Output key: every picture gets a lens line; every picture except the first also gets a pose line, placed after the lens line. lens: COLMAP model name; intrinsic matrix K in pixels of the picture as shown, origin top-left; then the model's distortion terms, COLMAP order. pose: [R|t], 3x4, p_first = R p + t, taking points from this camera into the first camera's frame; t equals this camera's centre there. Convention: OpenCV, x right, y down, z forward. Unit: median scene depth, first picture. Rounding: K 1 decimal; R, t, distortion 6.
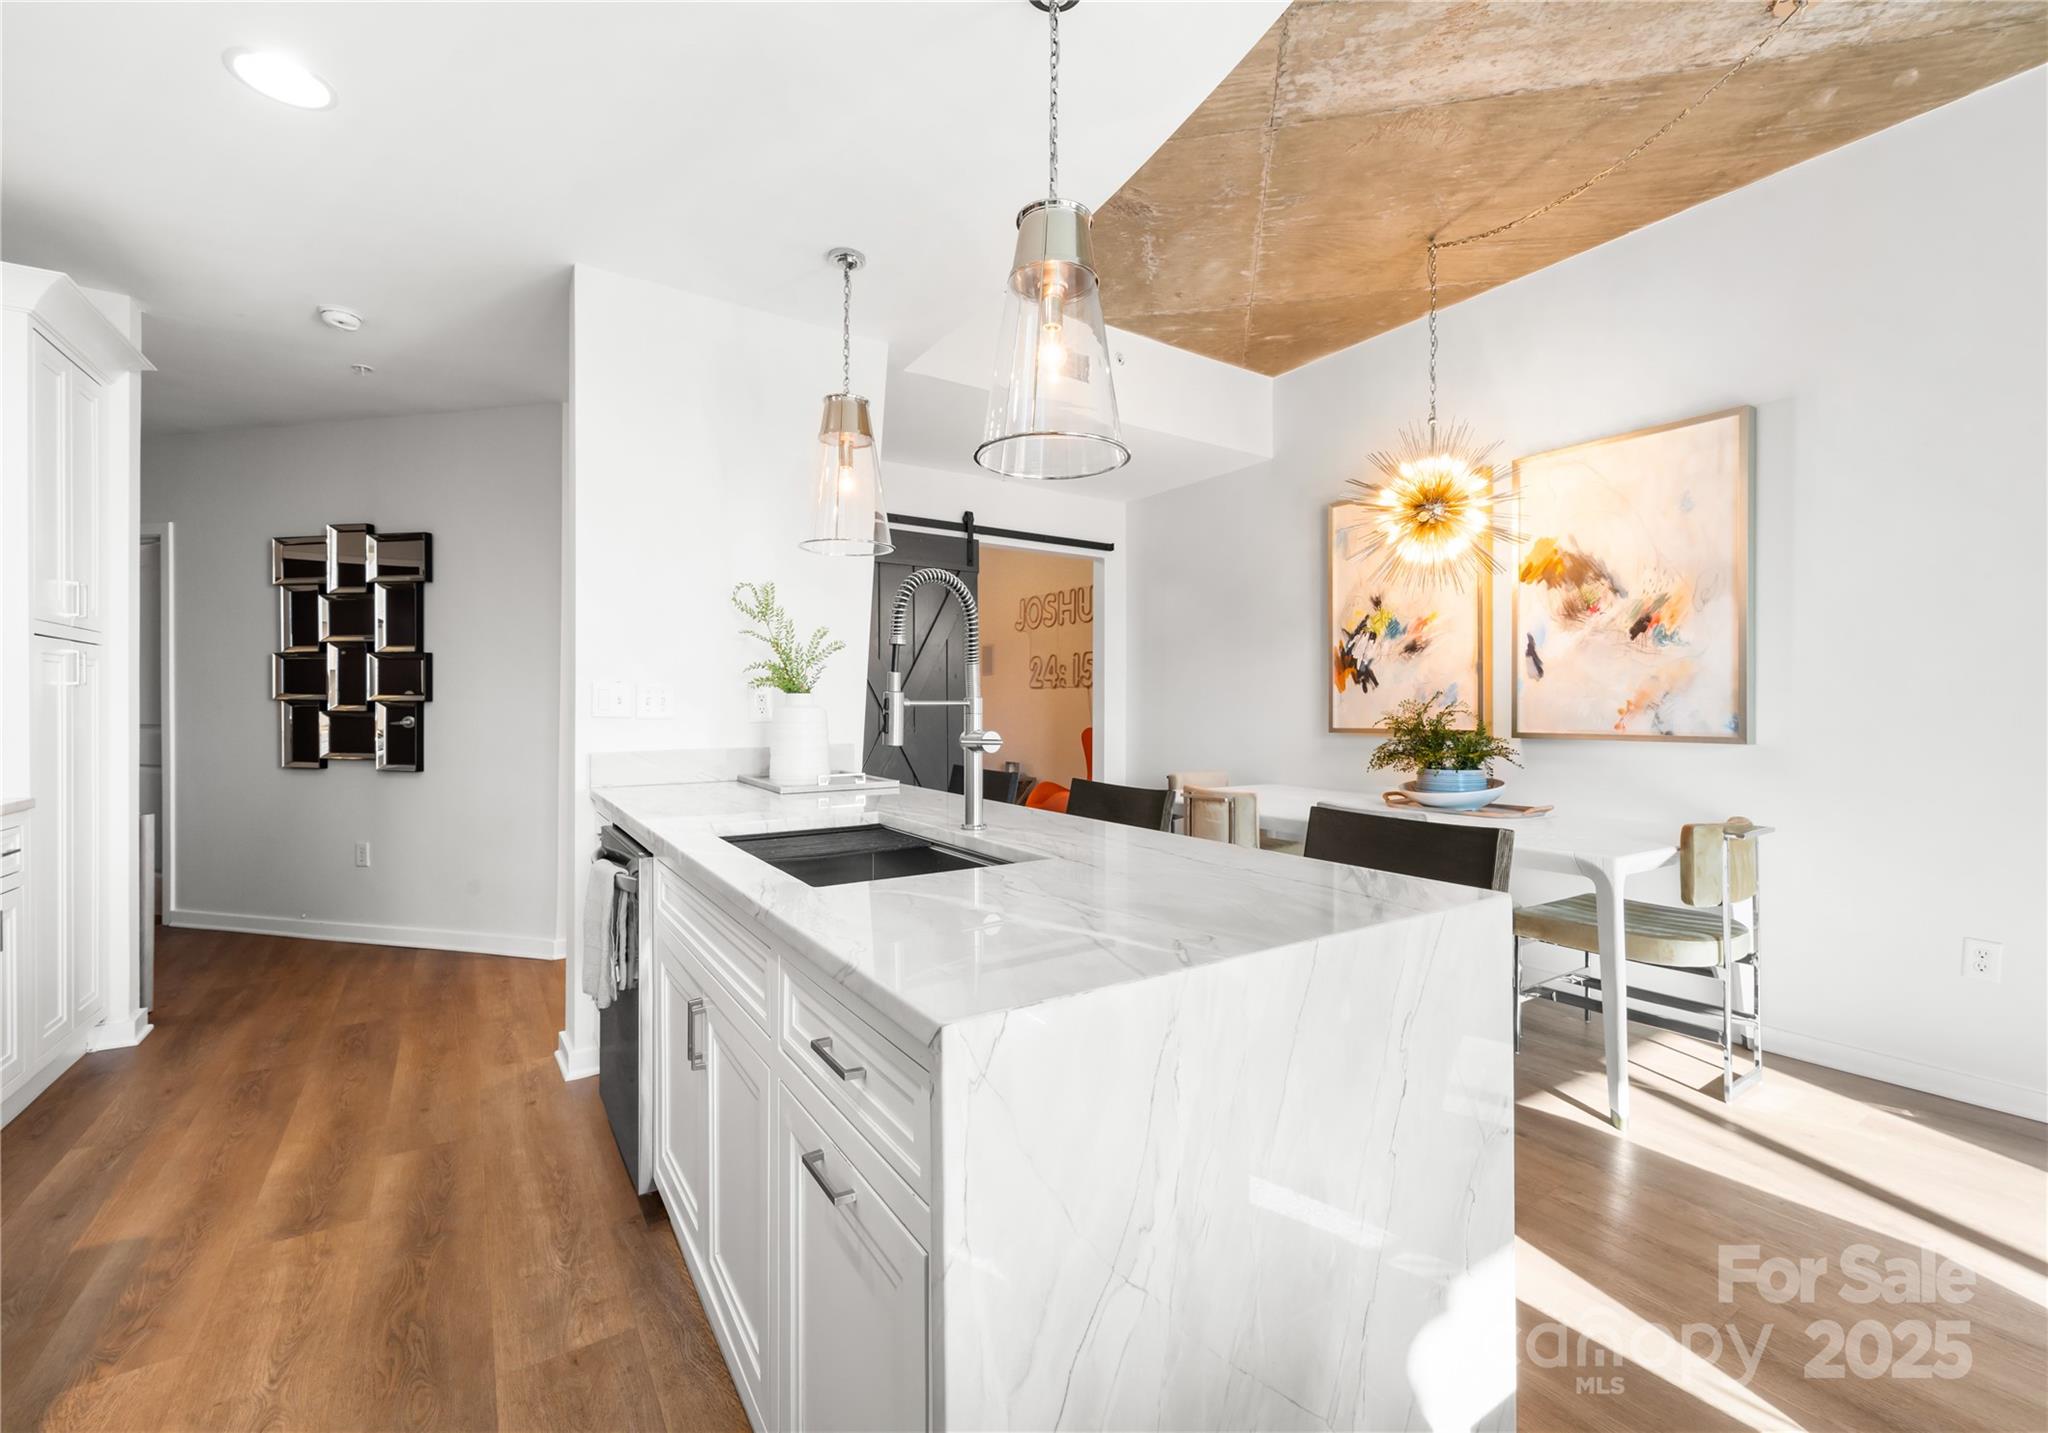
lens RADIAL K [[861.9, 0, 1044.2], [0, 861.9, 716.7], [0, 0, 1]] dist [0.001345, -0.000111]
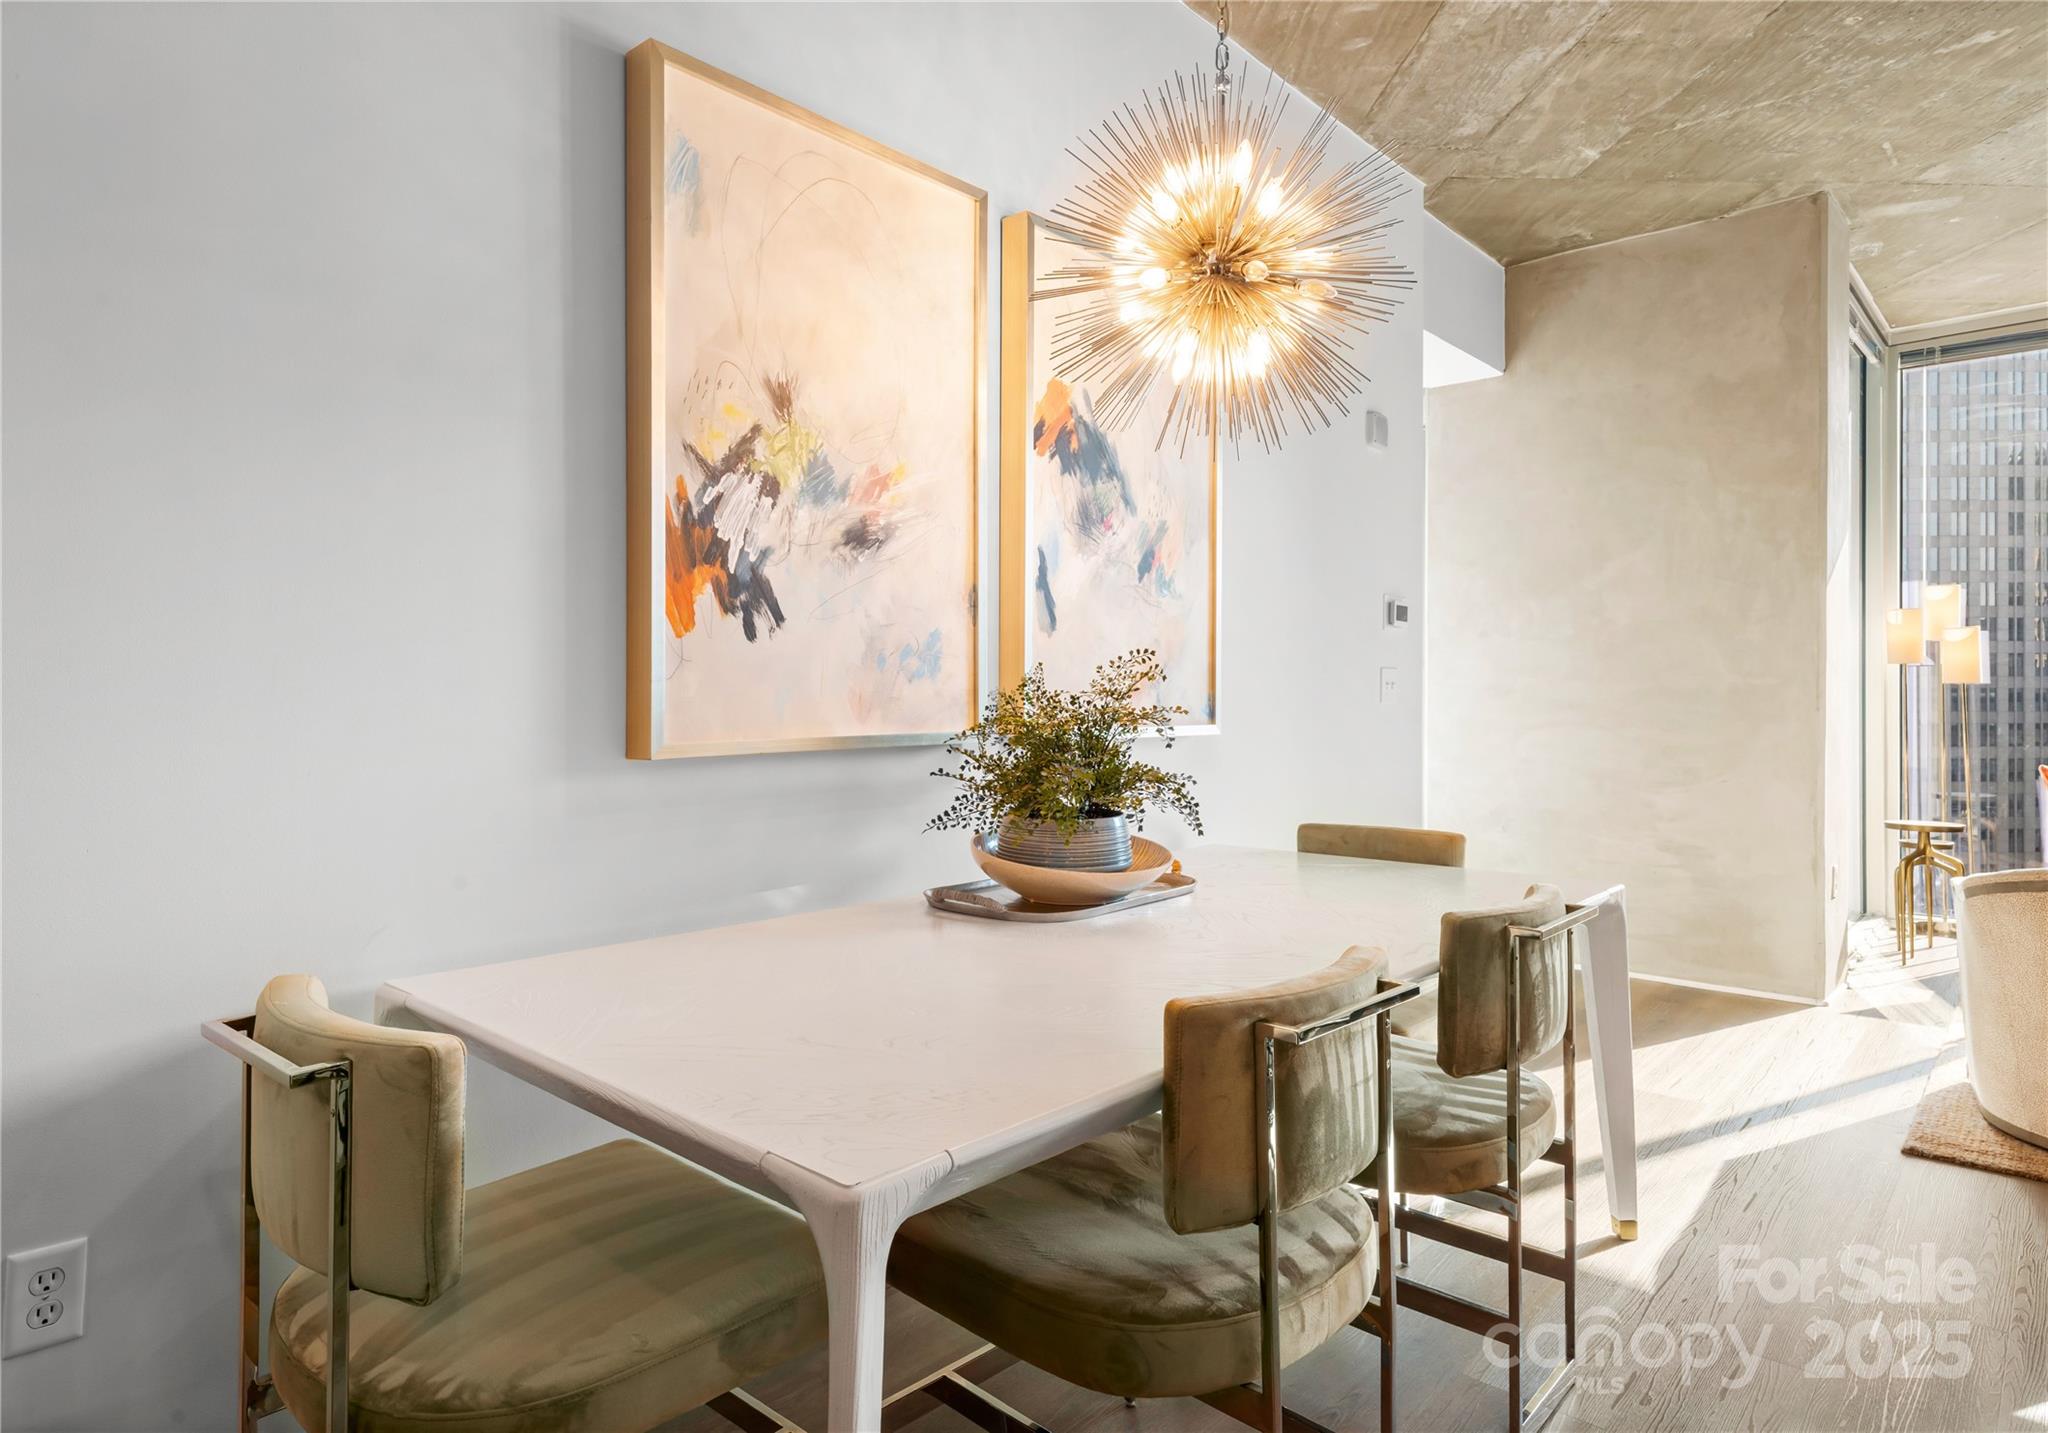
lens RADIAL K [[1159.6, 0, 1015.3], [0, 1159.6, 690.9], [0, 0, 1]] dist [0.010484, -0.005881]
pose [[-0.216900, -0.000101, 0.976194, -0.141674], [0.006633, 0.999977, 0.001577, -0.008211], [-0.976171, 0.006818, -0.216894, 1.174201]]
